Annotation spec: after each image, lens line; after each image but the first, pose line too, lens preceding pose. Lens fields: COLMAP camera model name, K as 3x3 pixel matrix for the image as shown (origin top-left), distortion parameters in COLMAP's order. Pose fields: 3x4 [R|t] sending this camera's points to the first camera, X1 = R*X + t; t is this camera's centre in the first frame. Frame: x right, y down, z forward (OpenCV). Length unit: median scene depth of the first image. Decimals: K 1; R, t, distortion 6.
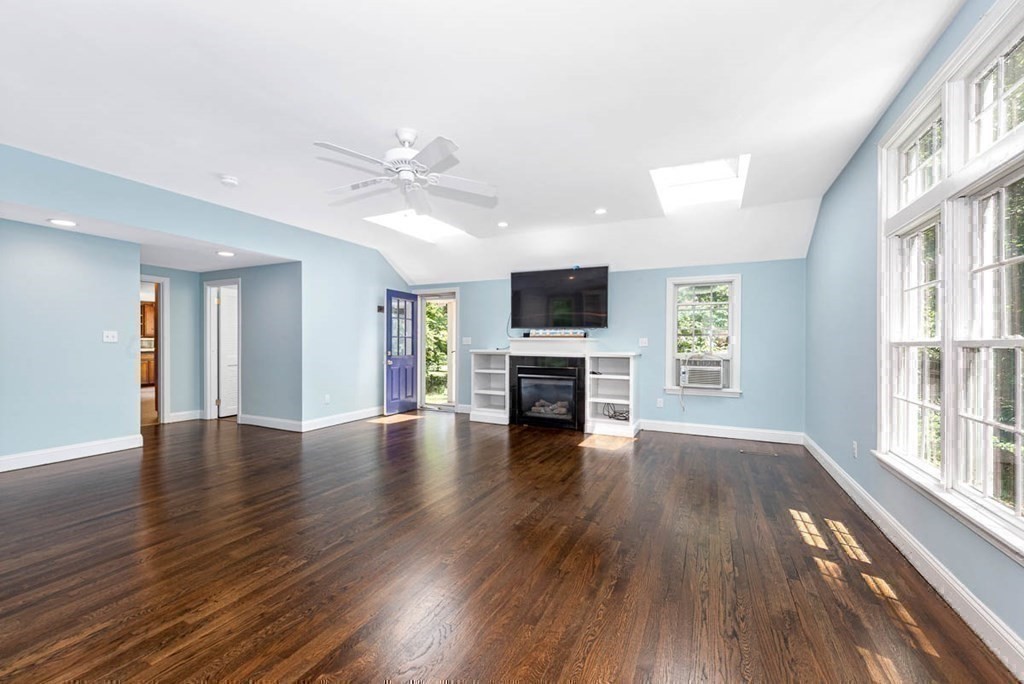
lens RADIAL K [[408.6, 0, 489.2], [0, 408.6, 345.4], [0, 0, 1]] dist [0.004213, 0.000684]
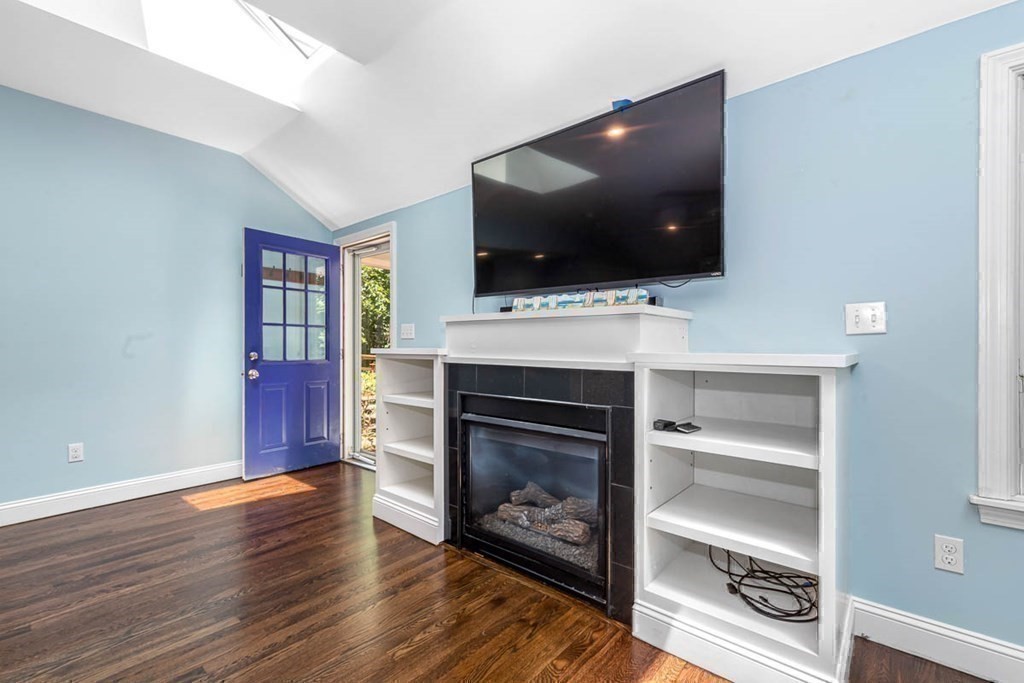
lens RADIAL K [[458.9, 0, 479.3], [0, 458.9, 342.3], [0, 0, 1]] dist [-0.000276, 0.000423]
pose [[0.966660, -0.004187, -0.256030, 0.205229], [0.000382, 0.999889, -0.014909, 0.012698], [0.256064, 0.014315, 0.966554, 0.635791]]
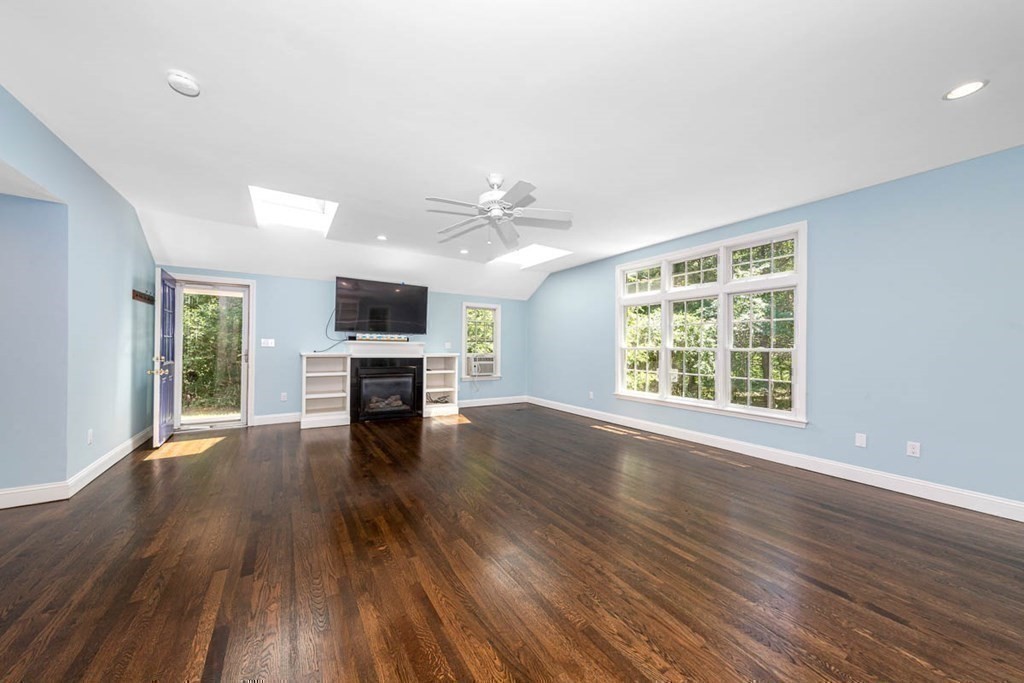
lens RADIAL K [[361.0, 0, 487.0], [0, 361.0, 345.3], [0, 0, 1]] dist [0.011244, 0.000041]
pose [[0.542466, 0.005694, 0.840058, -0.578285], [-0.003603, 0.999984, -0.004451, -0.004797], [-0.840070, -0.000613, 0.542478, 0.221773]]
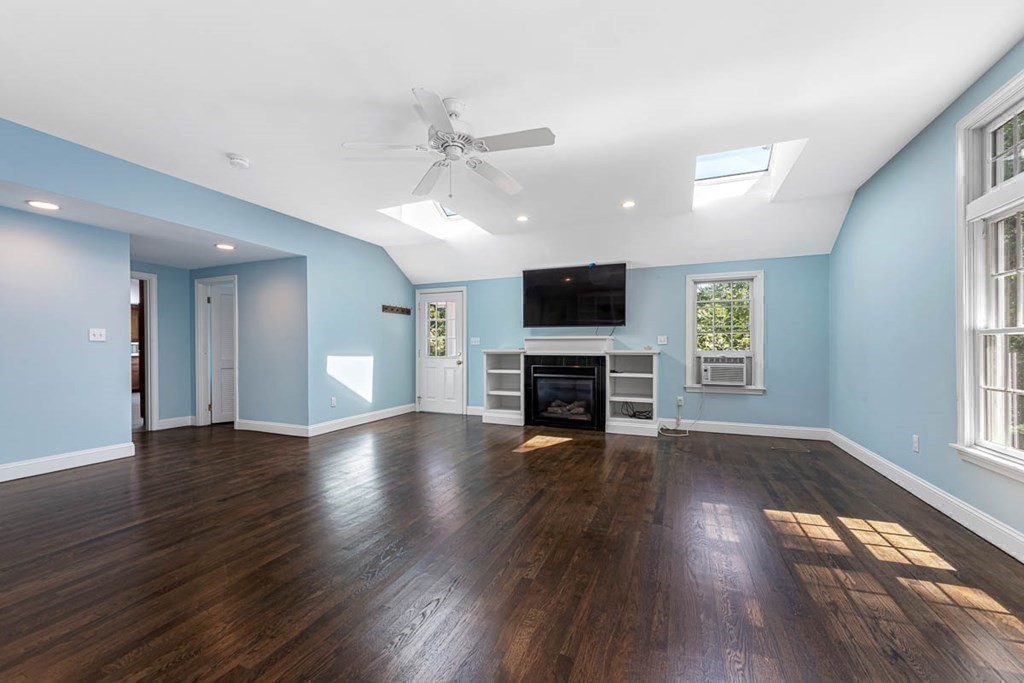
lens RADIAL K [[408.6, 0, 501.4], [0, 408.6, 345.9], [0, 0, 1]] dist [0.004213, 0.000684]
pose [[0.998500, -0.005411, 0.054483, -0.062728], [0.005874, 0.999948, -0.008338, 0.011882], [-0.054435, 0.008645, 0.998480, 0.036617]]
